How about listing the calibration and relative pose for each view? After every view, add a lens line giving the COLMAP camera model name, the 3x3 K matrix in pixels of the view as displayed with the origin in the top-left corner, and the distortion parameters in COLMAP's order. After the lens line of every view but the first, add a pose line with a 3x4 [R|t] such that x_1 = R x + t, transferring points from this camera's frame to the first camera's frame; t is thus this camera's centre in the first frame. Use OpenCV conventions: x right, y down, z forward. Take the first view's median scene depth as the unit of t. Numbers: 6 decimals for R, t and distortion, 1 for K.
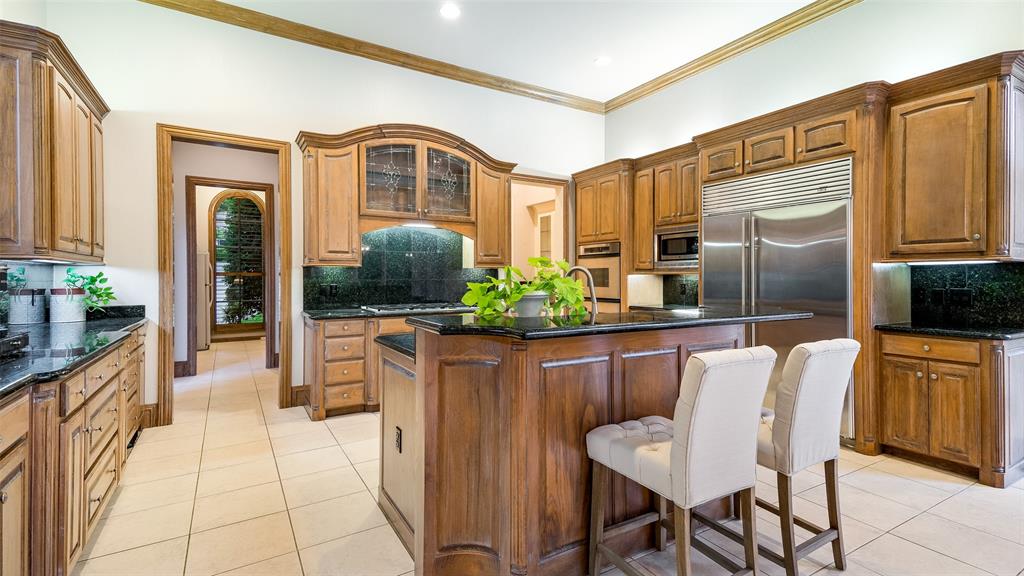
lens RADIAL K [[464.1, 0, 506.2], [0, 464.1, 291.3], [0, 0, 1]] dist [0.014060, -0.000471]
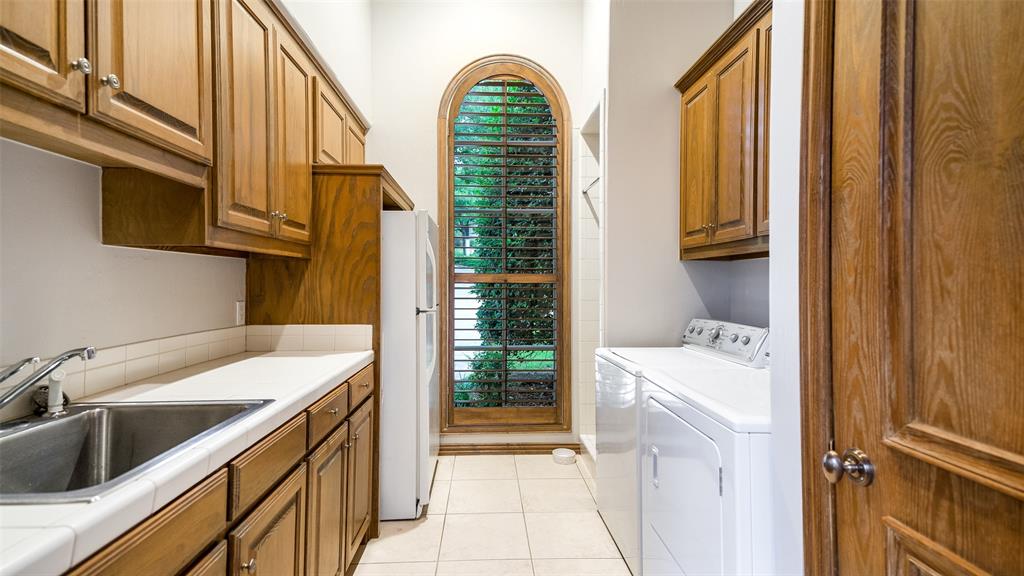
lens RADIAL K [[464.1, 0, 506.2], [0, 464.1, 291.3], [0, 0, 1]] dist [0.014060, -0.000471]
pose [[0.891032, 0.007377, -0.453880, -0.401828], [-0.015494, 0.999780, -0.014168, -0.021275], [0.453675, 0.019657, 0.890950, 0.666531]]
